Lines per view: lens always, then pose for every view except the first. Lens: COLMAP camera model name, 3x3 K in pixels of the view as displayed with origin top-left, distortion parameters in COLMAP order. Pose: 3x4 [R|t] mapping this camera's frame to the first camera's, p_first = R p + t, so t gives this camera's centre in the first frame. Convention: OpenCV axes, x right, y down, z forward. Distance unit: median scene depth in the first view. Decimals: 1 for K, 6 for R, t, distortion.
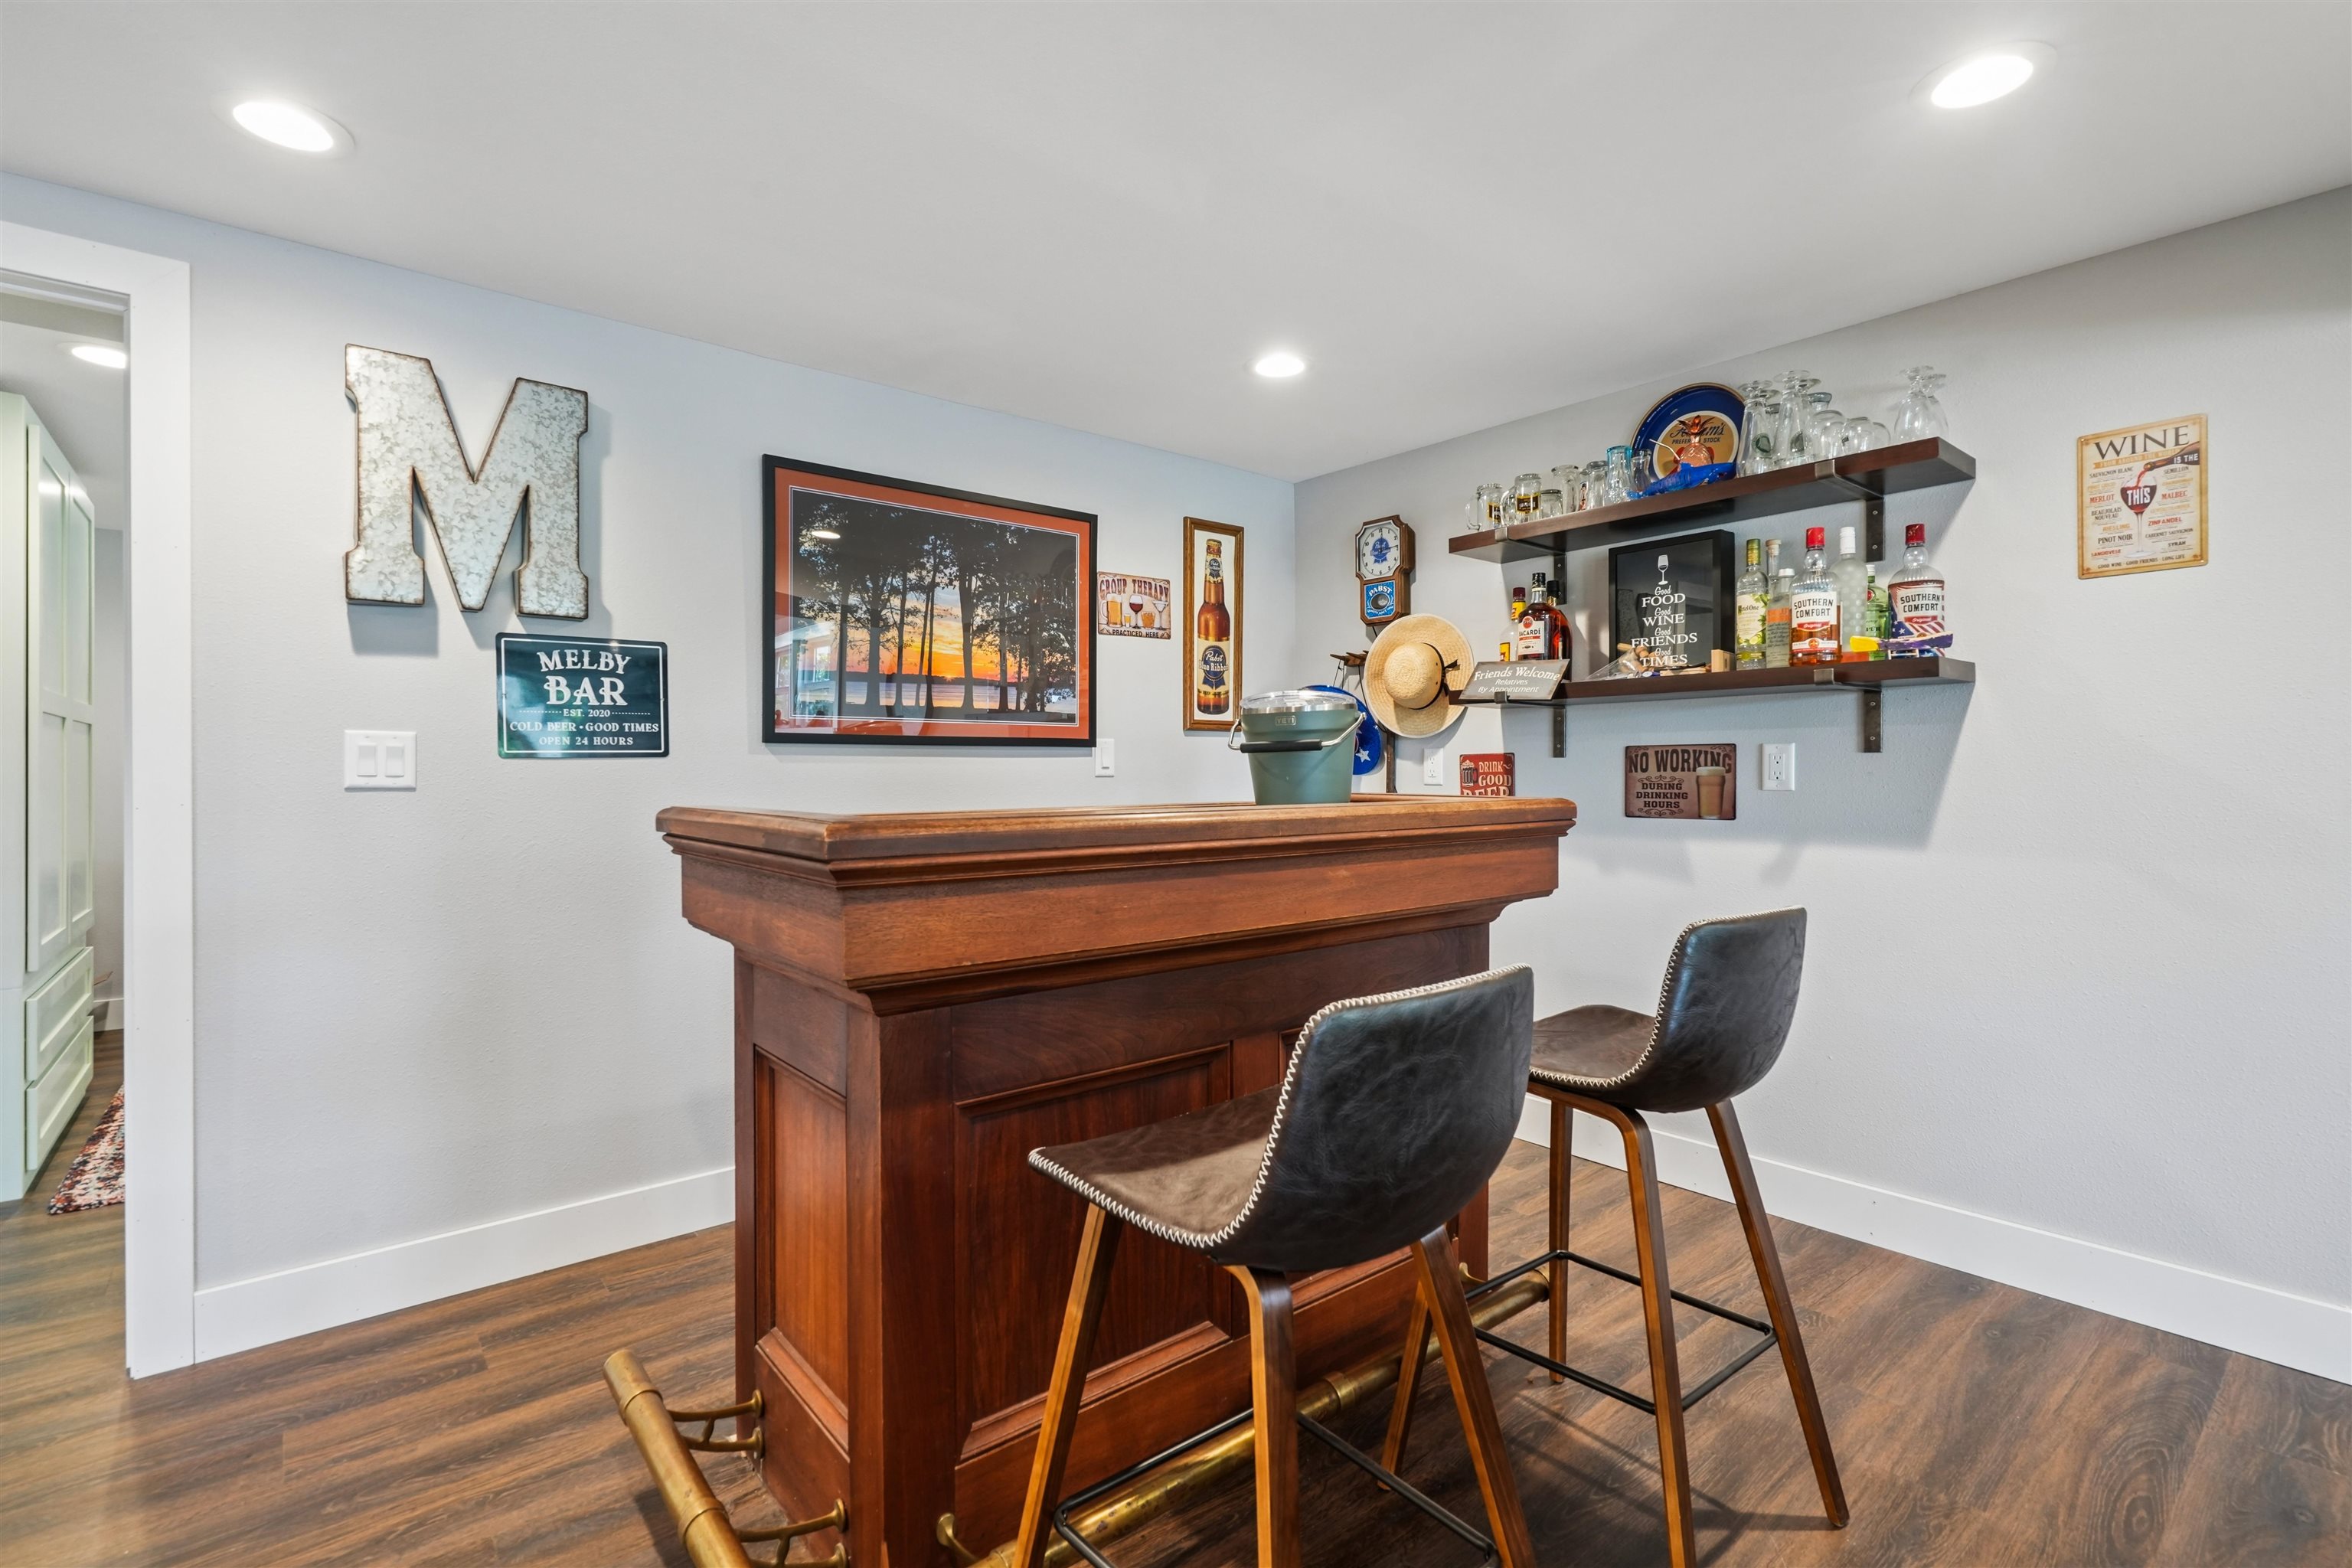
lens RADIAL K [[1083.6, 0, 1174.6], [0, 1083.6, 774.9], [0, 0, 1]] dist [0.003775, 0.000593]
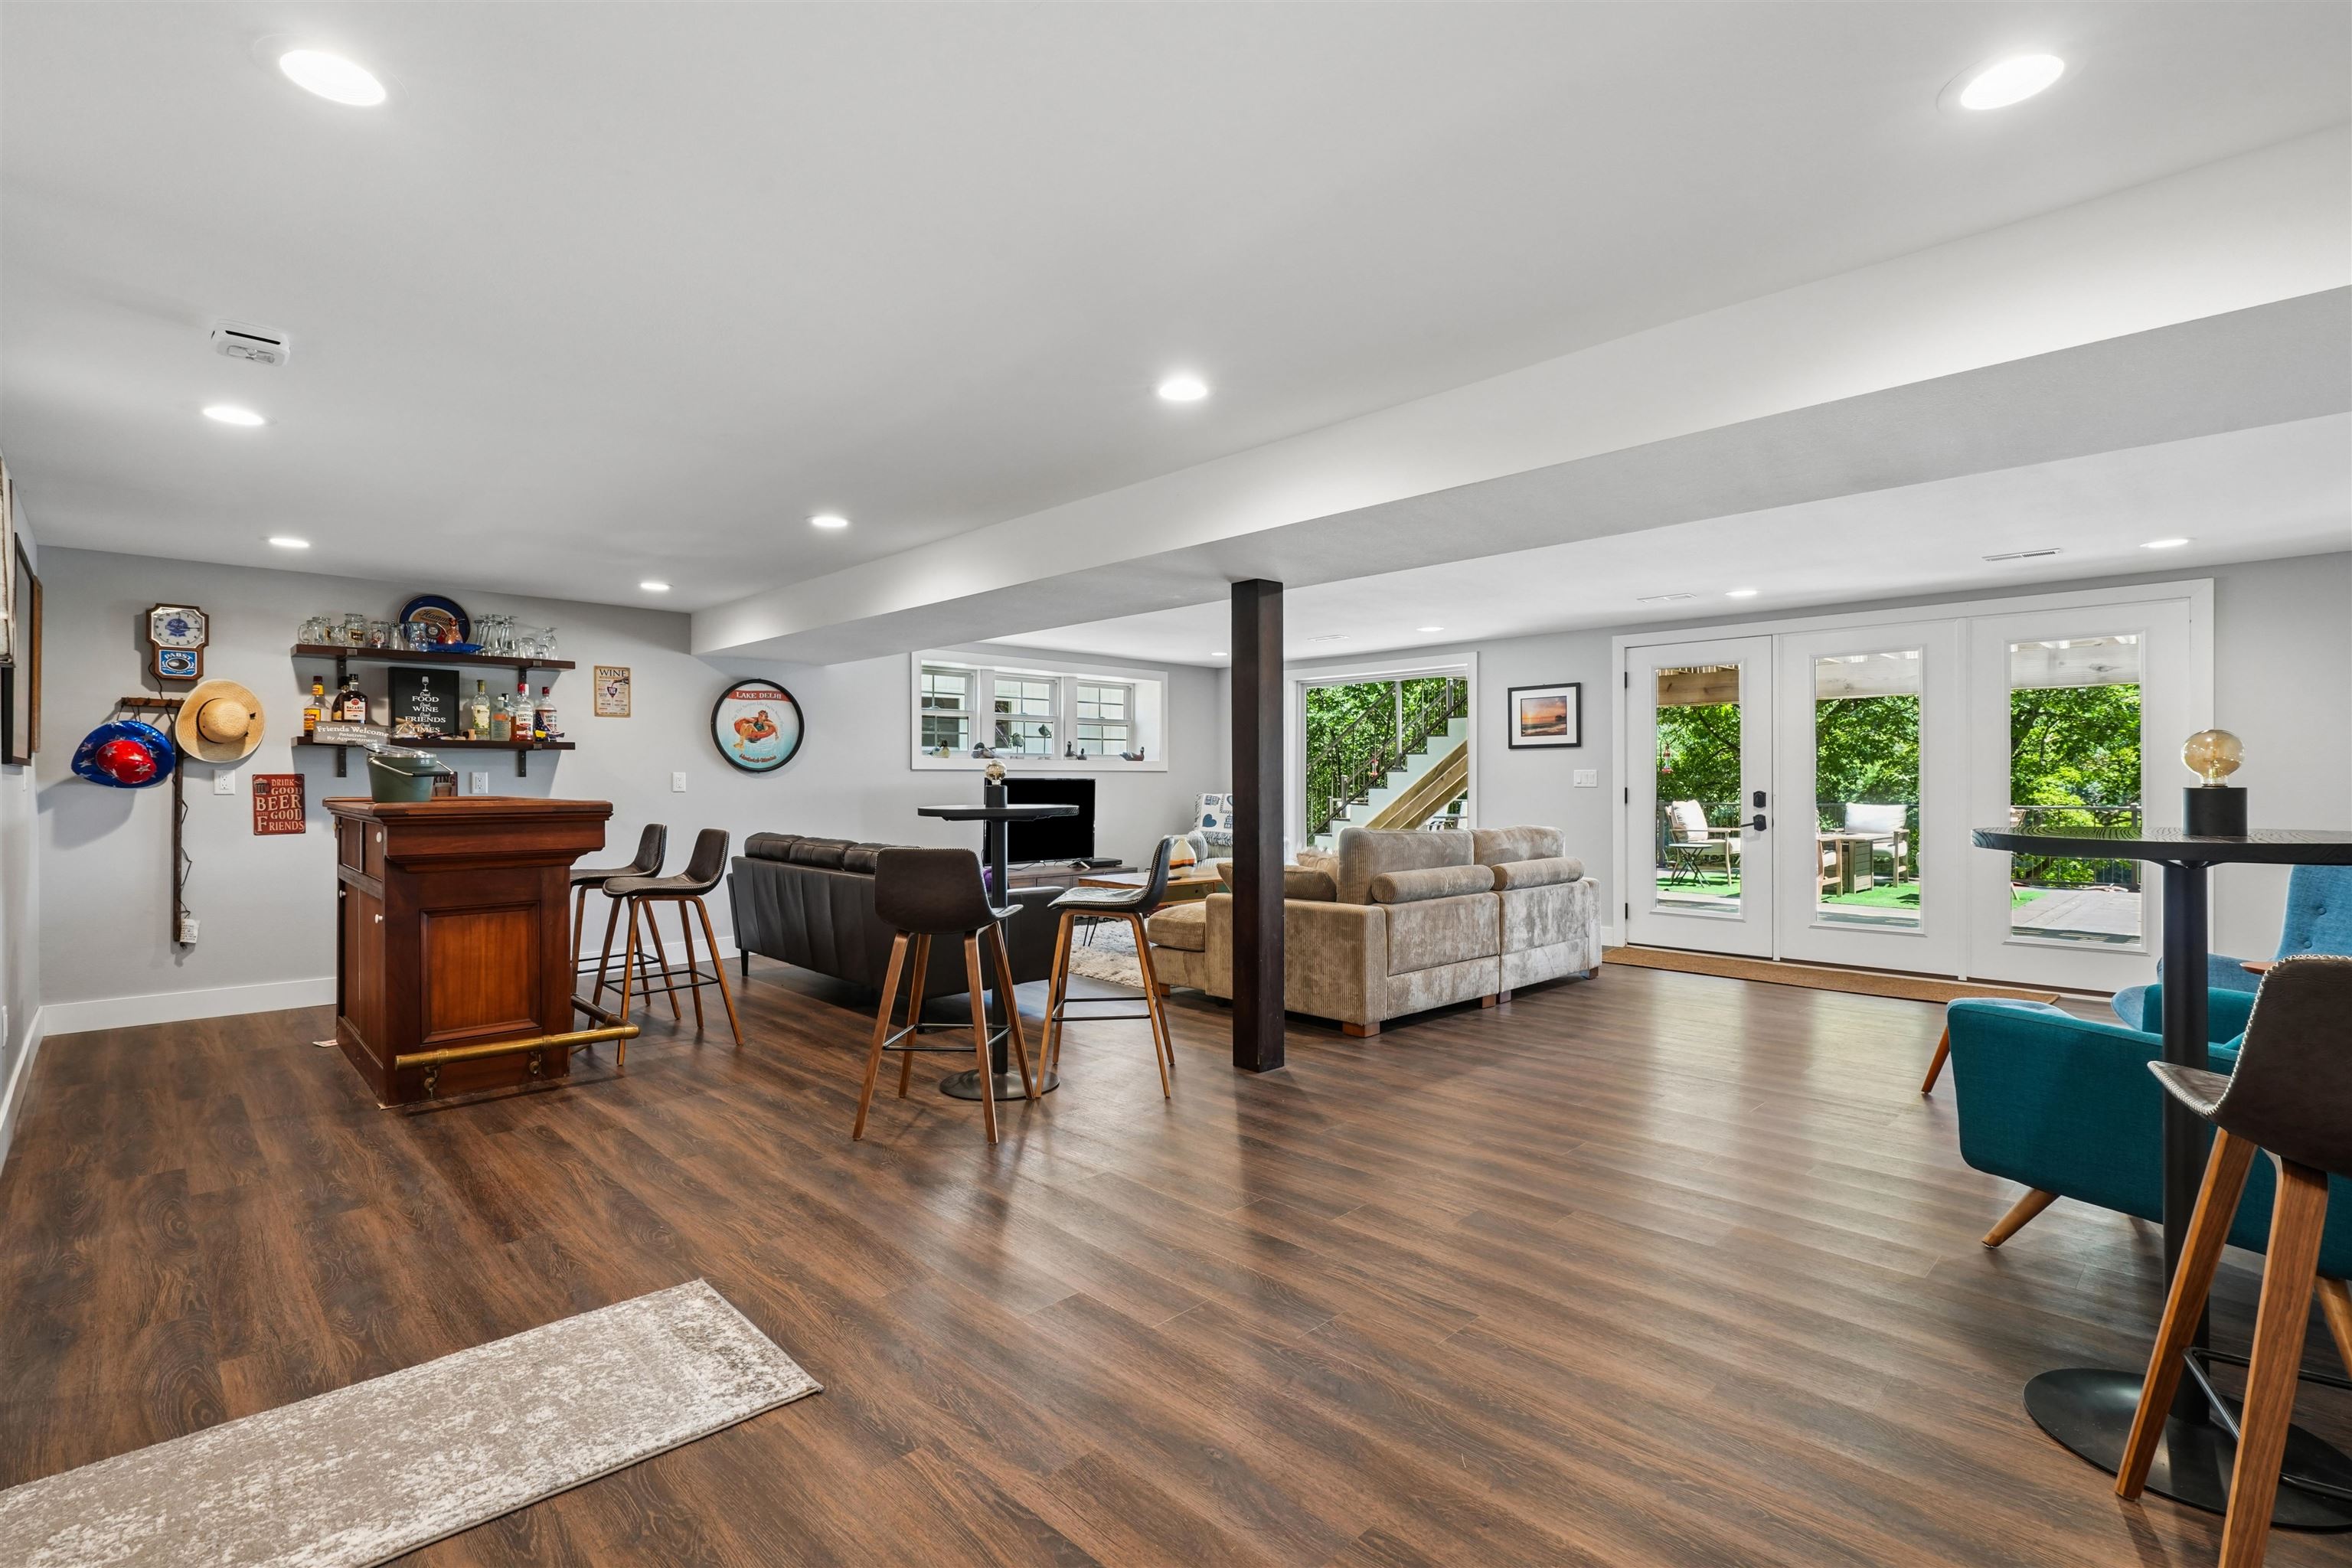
lens RADIAL K [[1083.6, 0, 1170.5], [0, 1083.6, 782.9], [0, 0, 1]] dist [0.003775, 0.000593]
pose [[-0.074802, -0.001501, 0.997197, -1.661432], [0.003935, 0.999991, 0.001800, -0.005324], [-0.997191, 0.004058, -0.074796, -0.220162]]
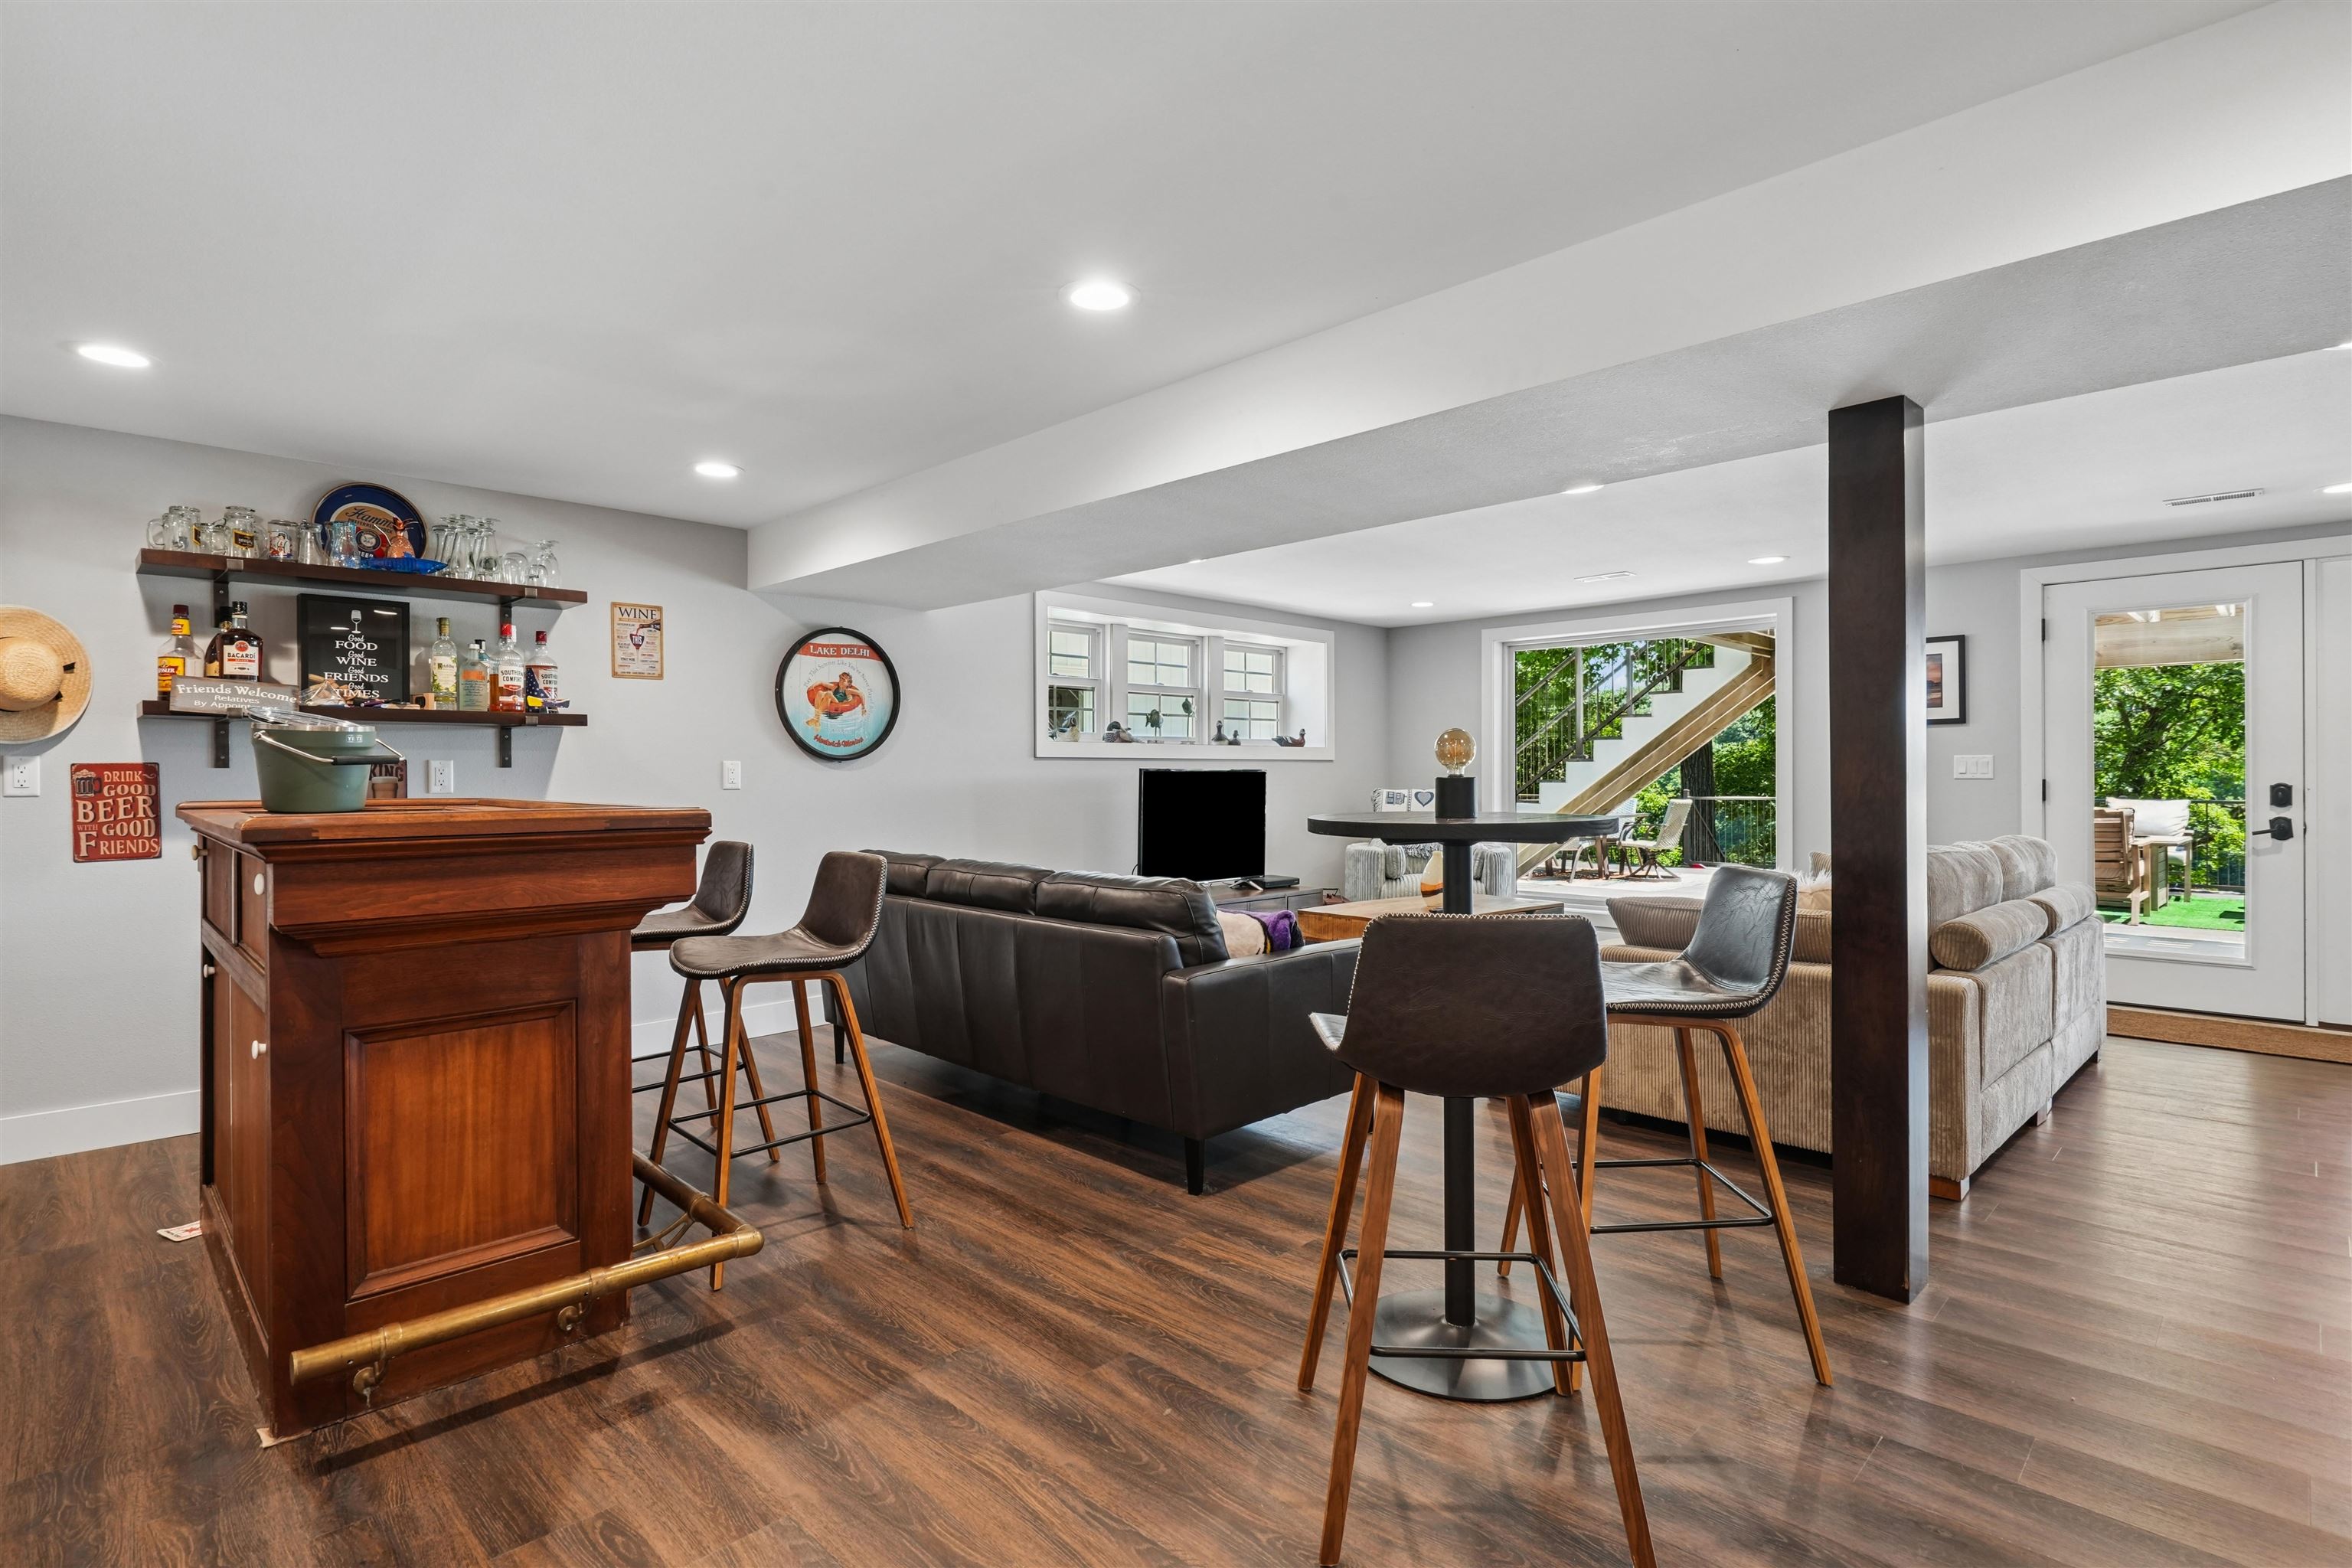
lens RADIAL K [[1141.1, 0, 1177.6], [0, 1141.1, 778.7], [0, 0, 1]] dist [-0.000288, 0.000683]
pose [[-0.094568, -0.002024, 0.995516, -0.985739], [0.006859, 0.999973, 0.002685, -0.001767], [-0.995495, 0.007083, -0.094551, 0.168365]]
